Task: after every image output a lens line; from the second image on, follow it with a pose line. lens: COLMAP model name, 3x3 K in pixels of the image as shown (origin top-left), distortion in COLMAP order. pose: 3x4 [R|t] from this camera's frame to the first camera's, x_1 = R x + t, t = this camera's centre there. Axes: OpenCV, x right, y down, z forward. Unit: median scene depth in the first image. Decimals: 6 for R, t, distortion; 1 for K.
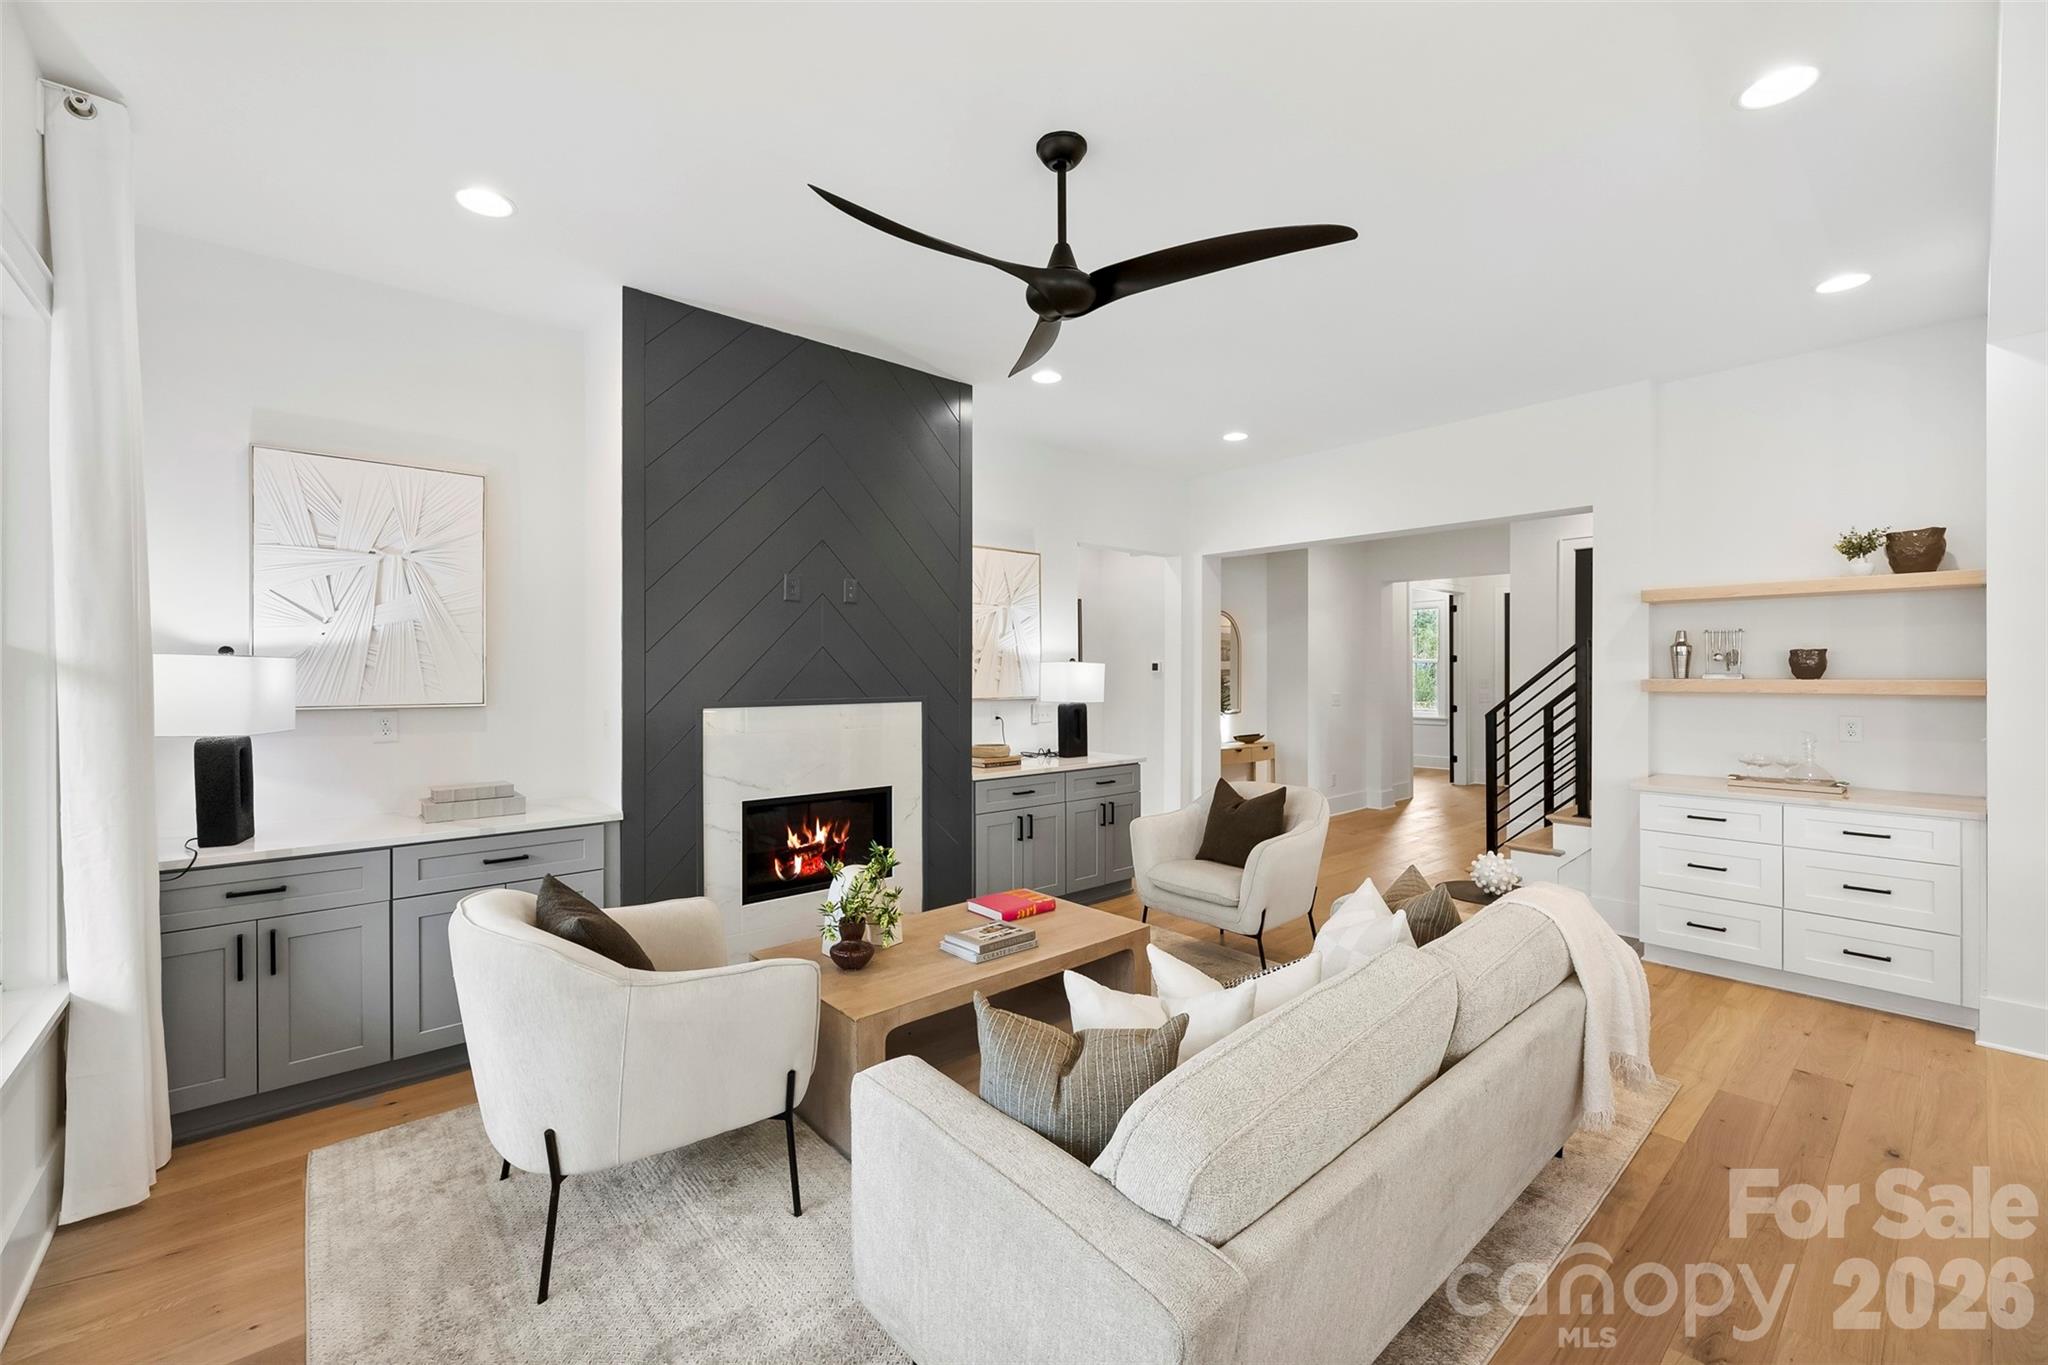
lens RADIAL K [[828.6, 0, 1014.3], [0, 828.6, 674.1], [0, 0, 1]] dist [0.000471, -0.000046]
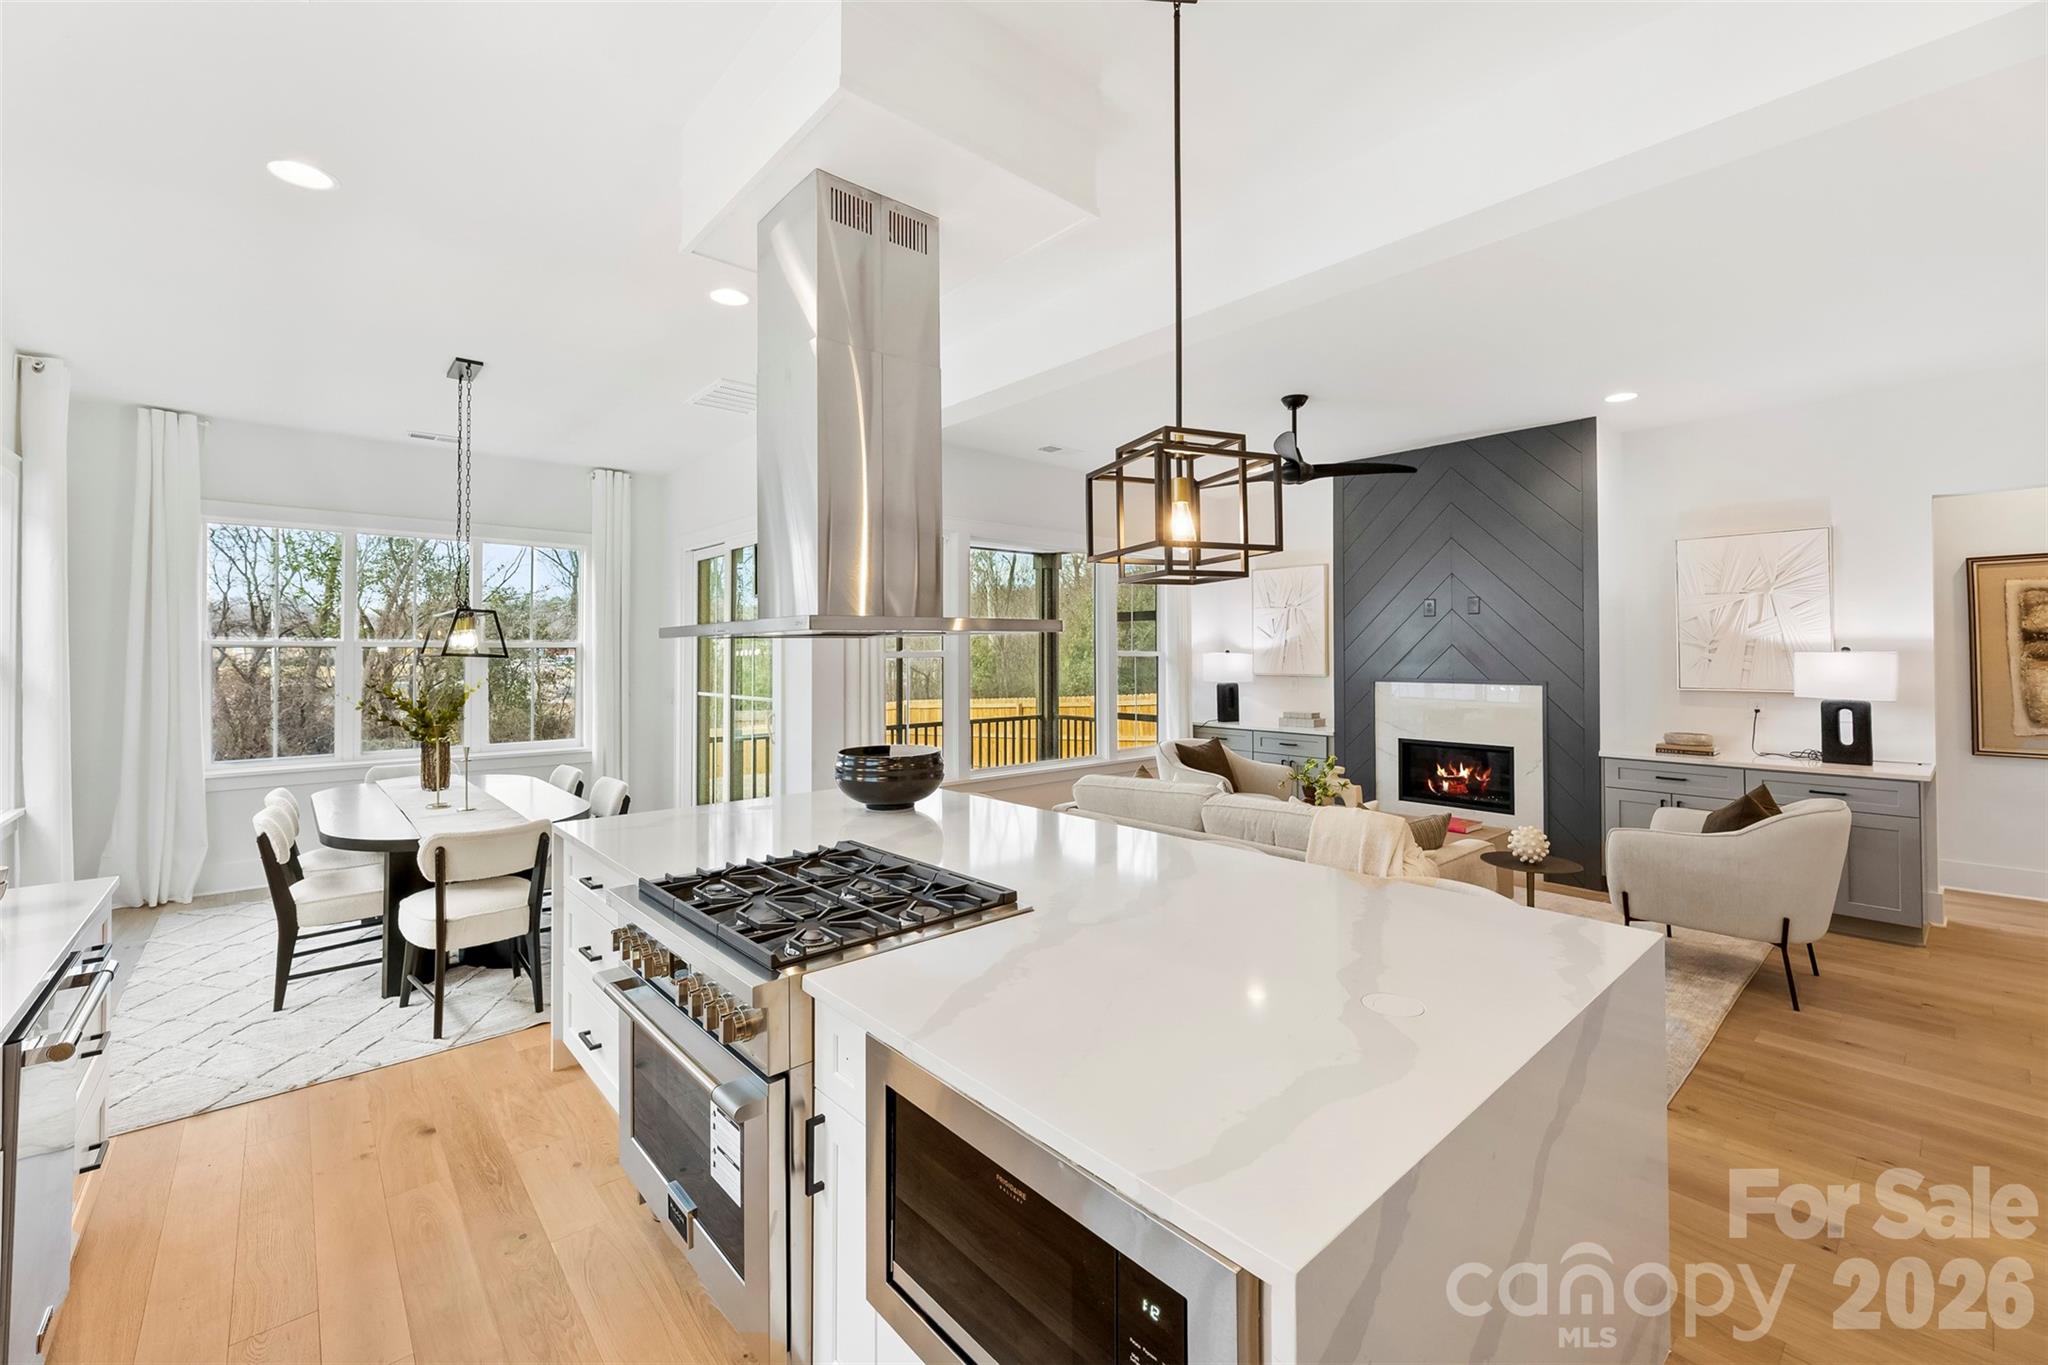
lens RADIAL K [[828.6, 0, 1014.3], [0, 828.6, 674.1], [0, 0, 1]] dist [0.000471, -0.000046]
pose [[0.011853, 0.020907, -0.999711, 1.208452], [-0.005227, 0.999769, 0.020846, -0.005519], [0.999916, 0.004978, 0.011959, 0.188675]]
